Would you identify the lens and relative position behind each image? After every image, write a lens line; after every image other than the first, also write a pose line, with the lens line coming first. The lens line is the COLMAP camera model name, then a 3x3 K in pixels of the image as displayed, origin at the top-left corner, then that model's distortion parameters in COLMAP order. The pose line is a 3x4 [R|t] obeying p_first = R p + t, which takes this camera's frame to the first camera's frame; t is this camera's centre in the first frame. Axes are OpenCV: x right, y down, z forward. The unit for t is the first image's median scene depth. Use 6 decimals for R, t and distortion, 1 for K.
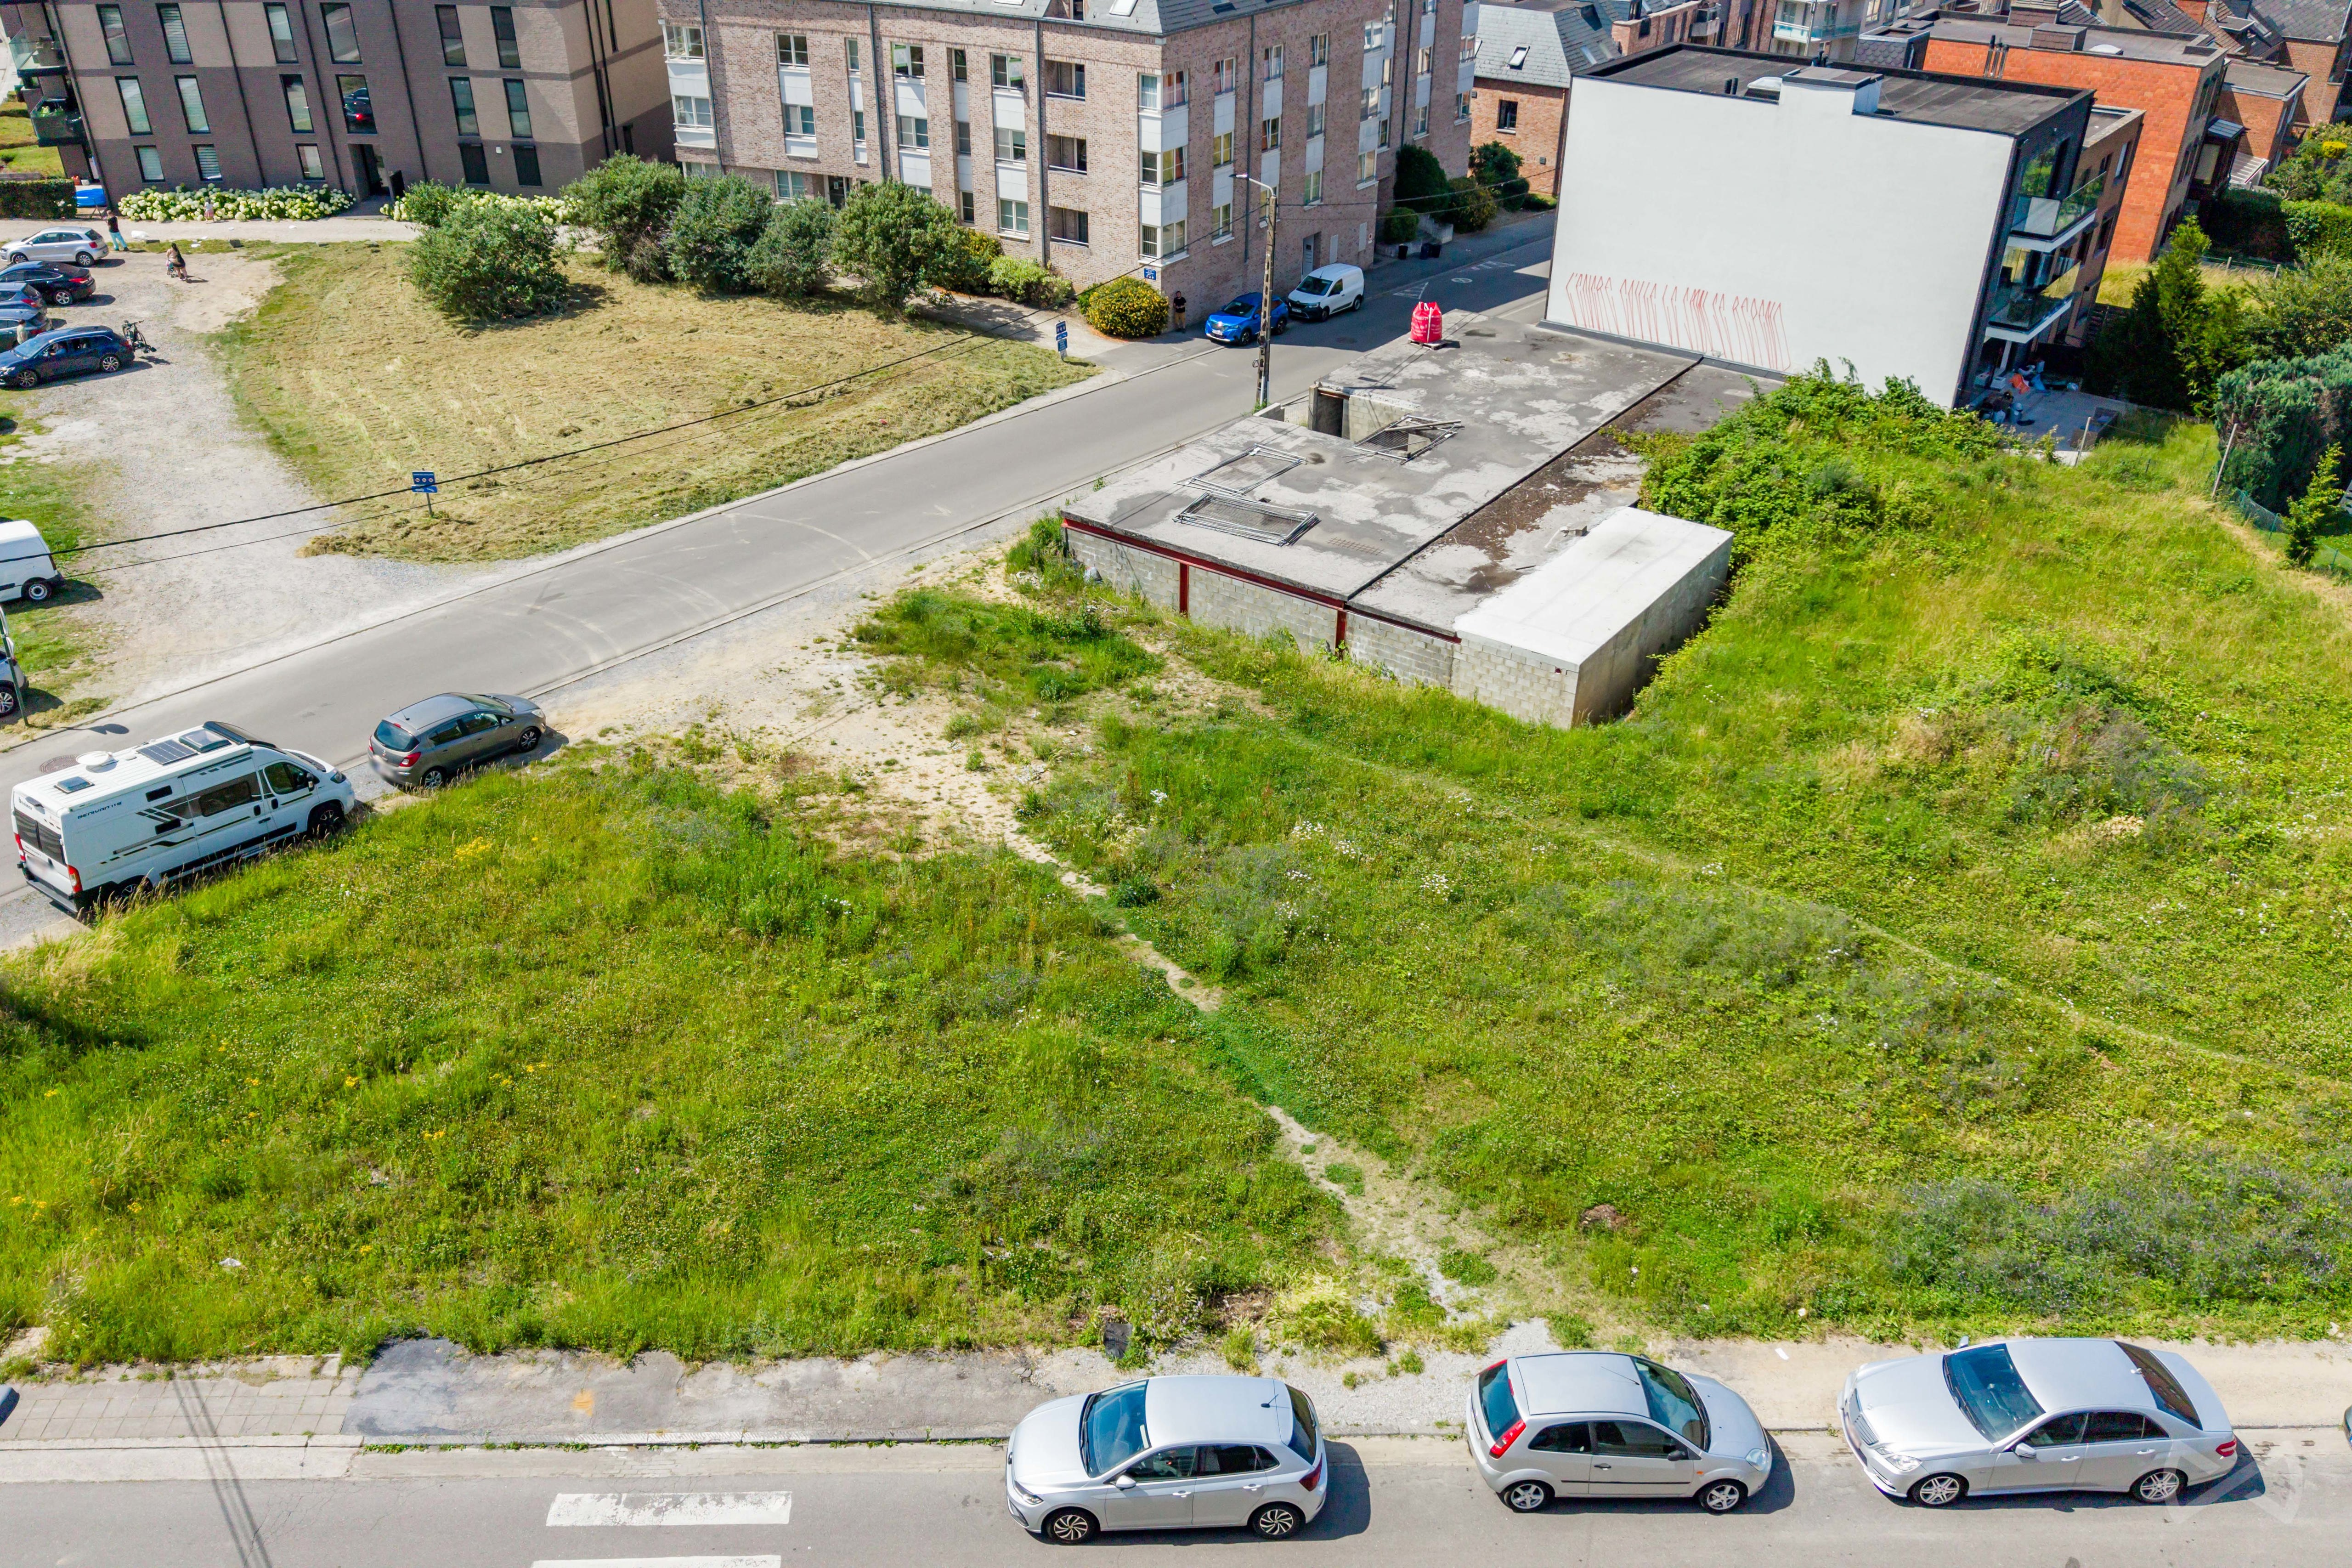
lens RADIAL K [[1863.4, 0, 1176.0], [0, 1863.4, 784.0], [0, 0, 1]] dist [0.049529, -0.057152]
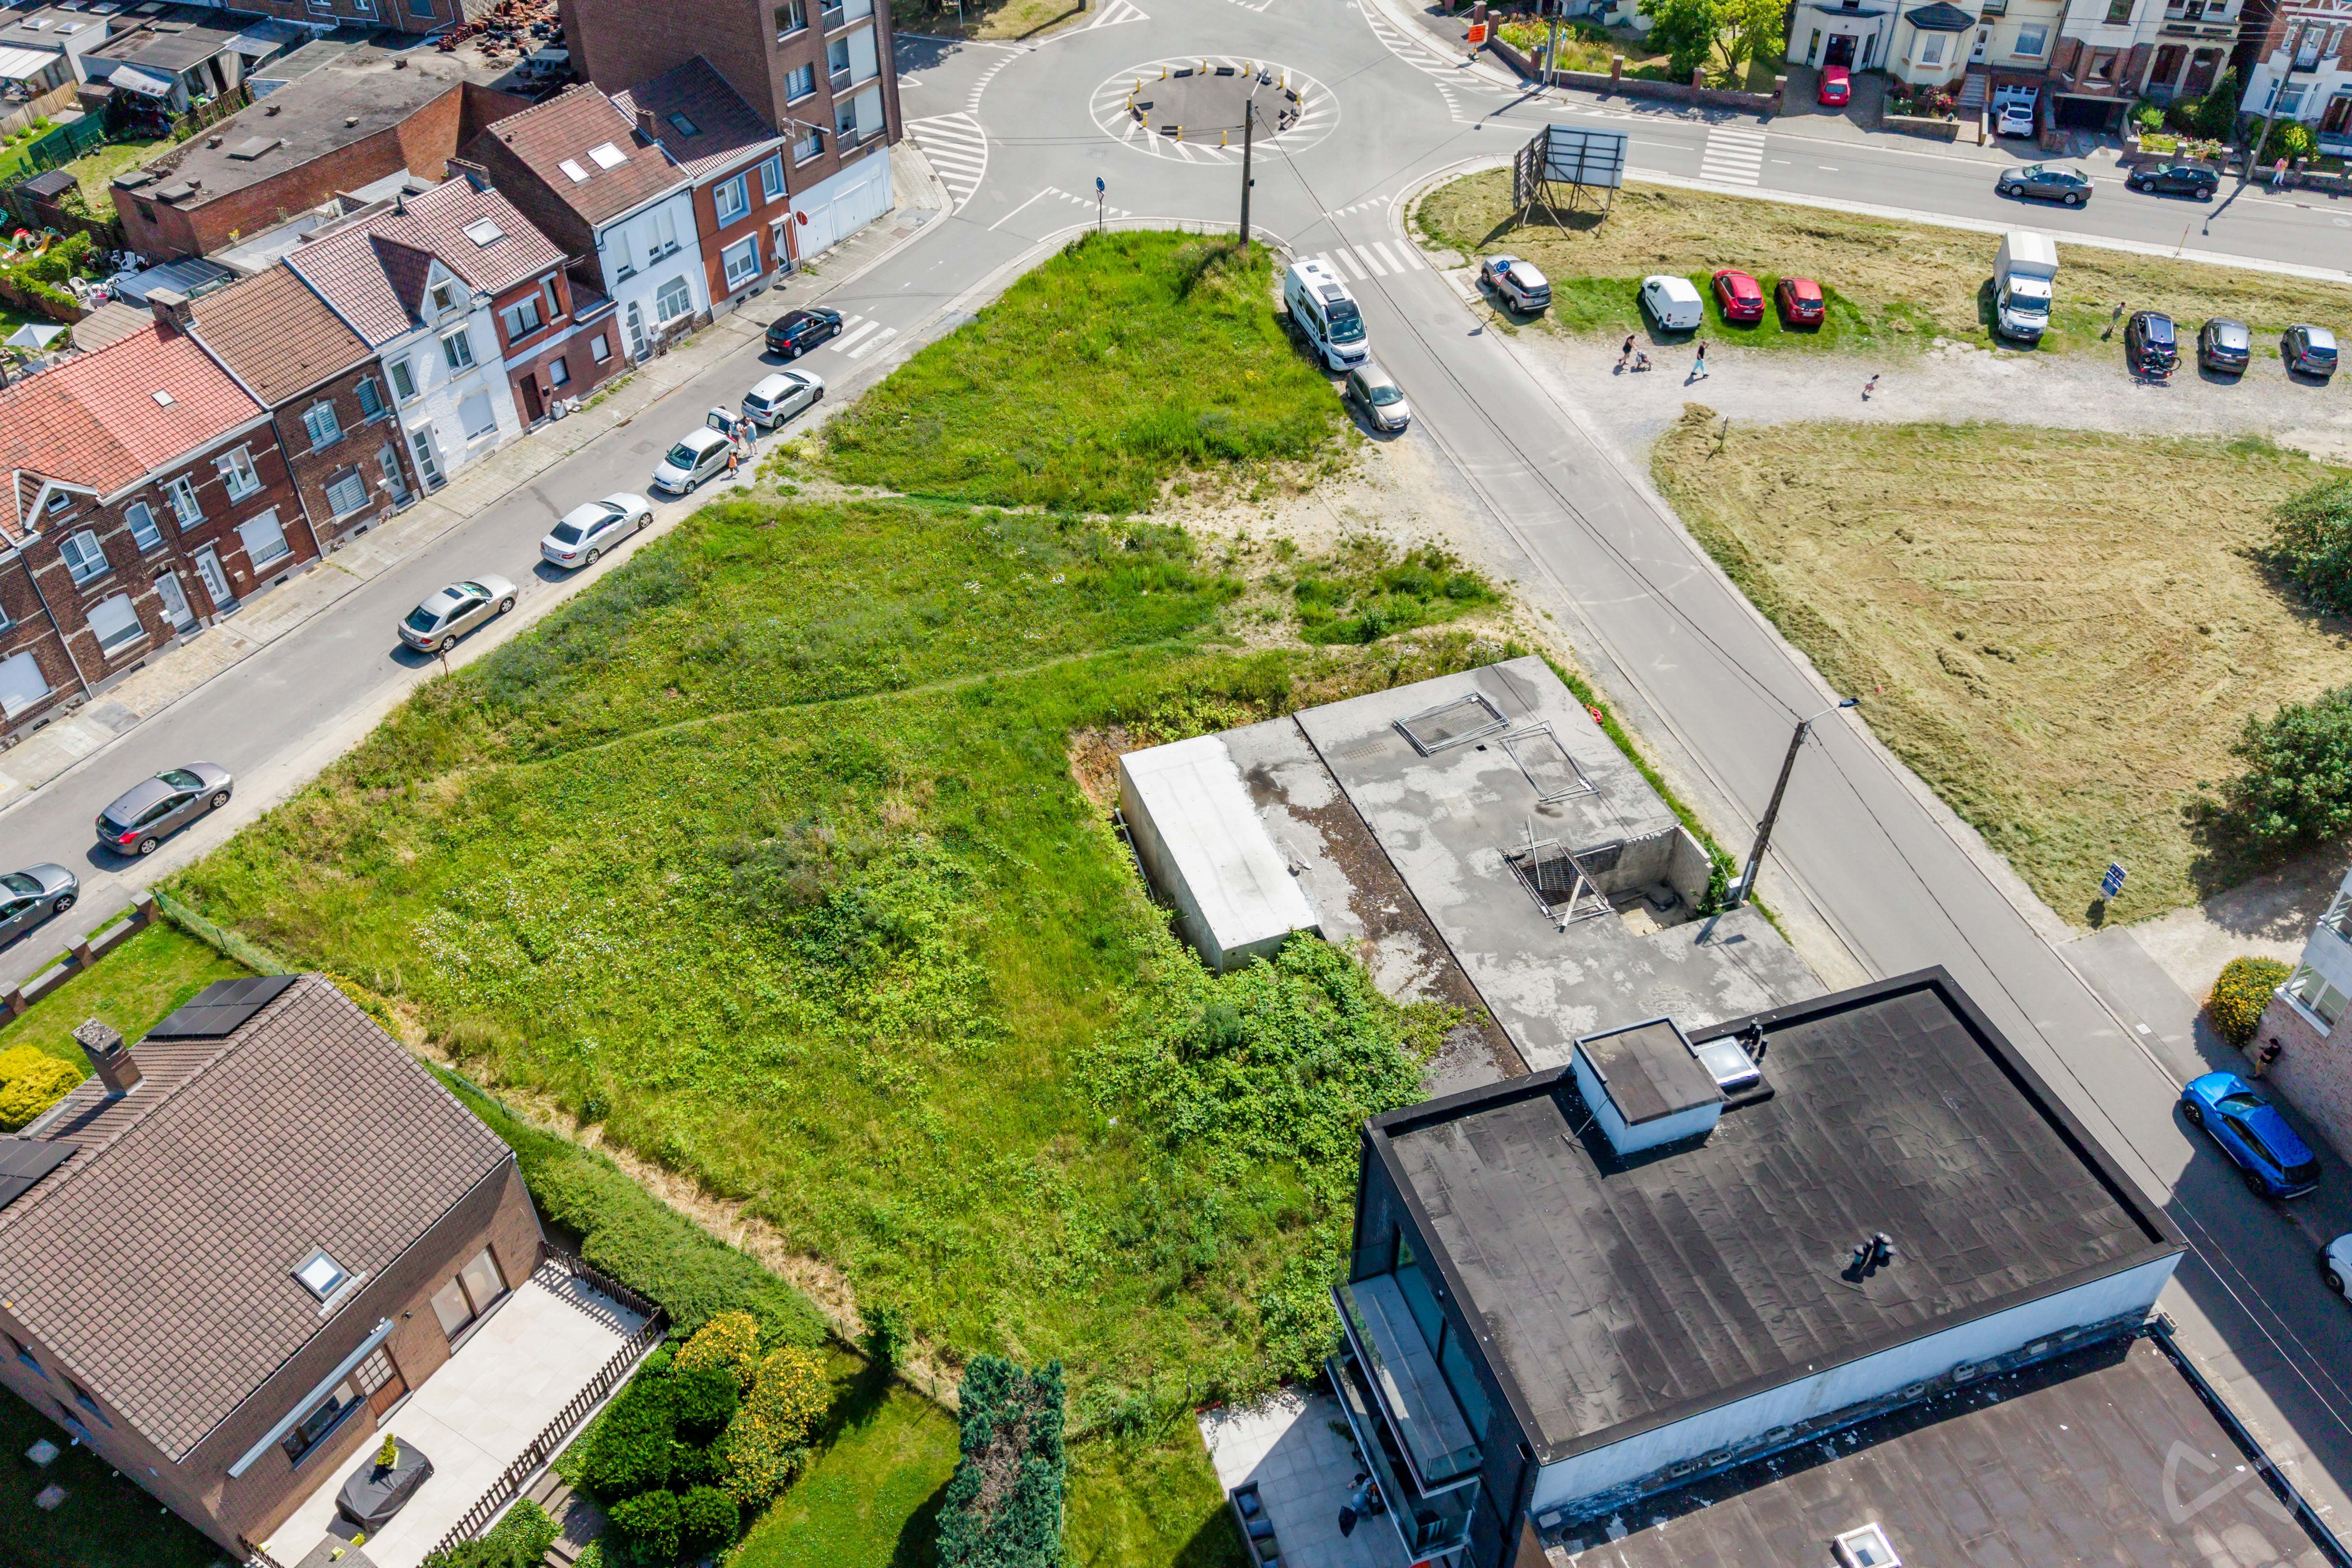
lens RADIAL K [[1863.4, 0, 1176.0], [0, 1863.4, 784.0], [0, 0, 1]] dist [0.049529, -0.057152]
pose [[-0.555681, 0.547543, -0.625631, 0.800202], [-0.430595, 0.454178, 0.779942, -0.864601], [0.711200, 0.702793, -0.016609, 0.788748]]
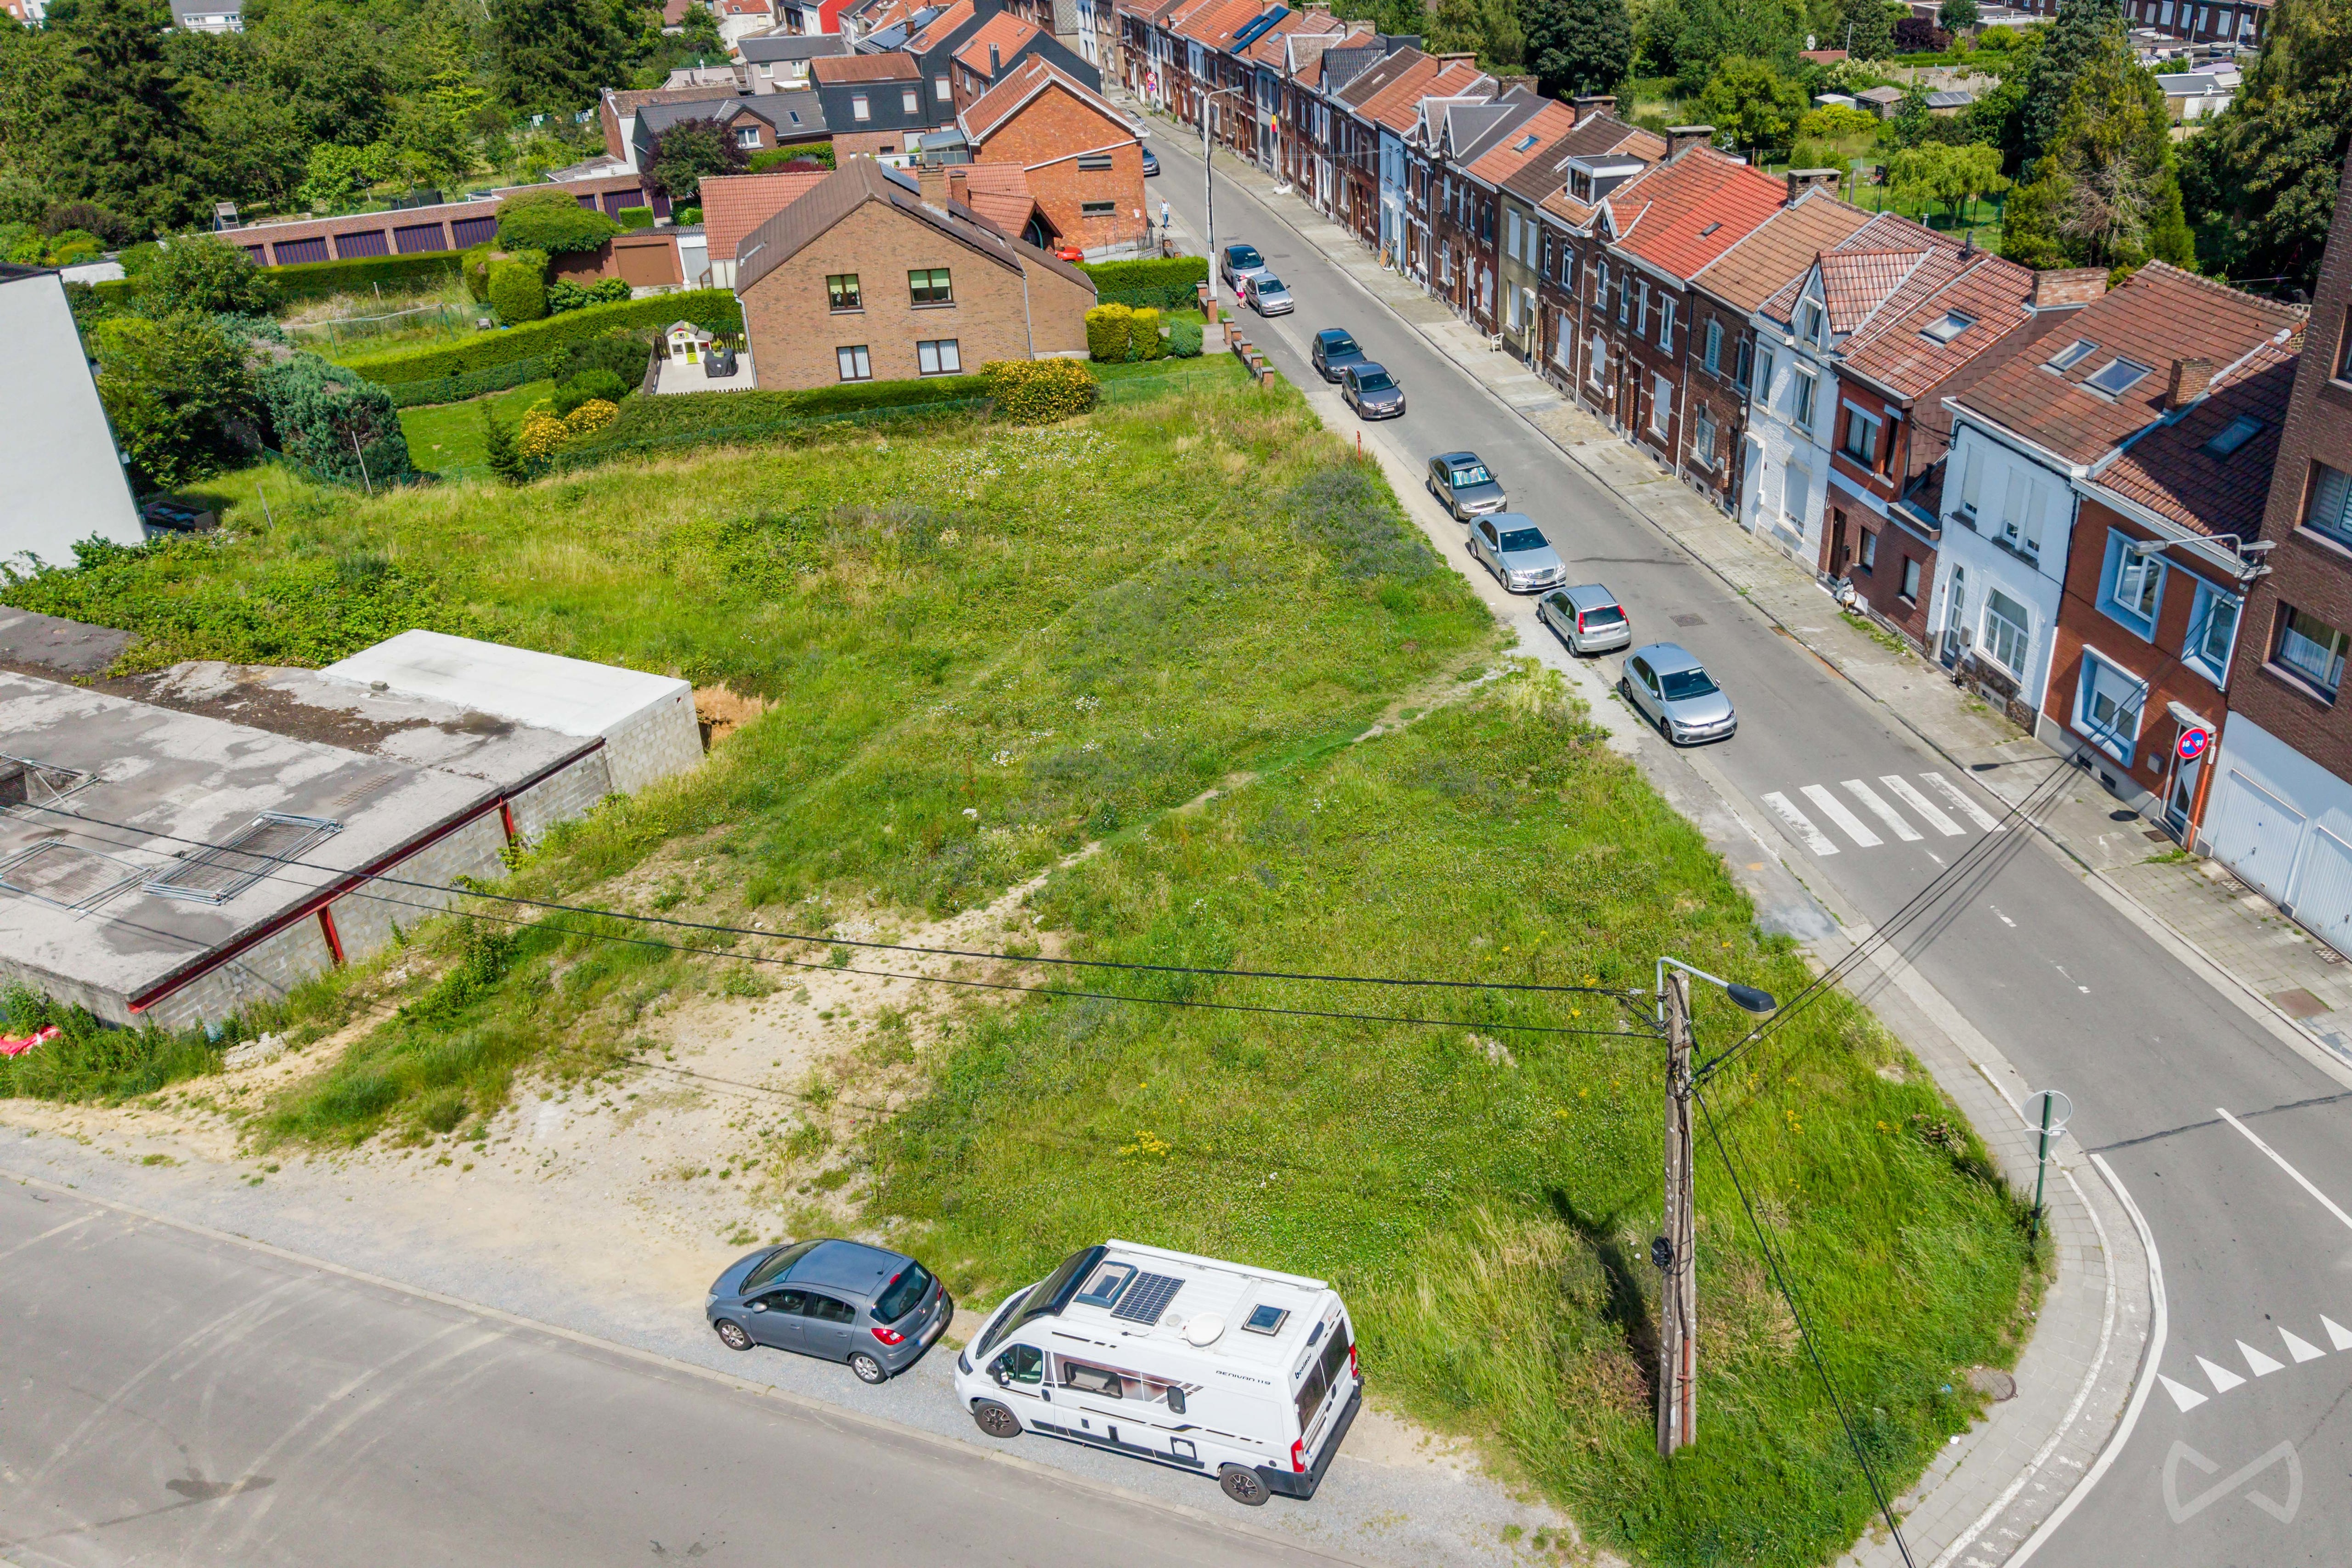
lens RADIAL K [[1865.1, 0, 1390.2], [0, 1865.1, 791.6], [0, 0, 1]] dist [0.039010, -0.046489]
pose [[-0.236761, -0.457596, 0.857059, -0.640091], [0.503580, 0.696598, 0.511037, -0.278669], [-0.830874, 0.552592, 0.065509, 0.455469]]
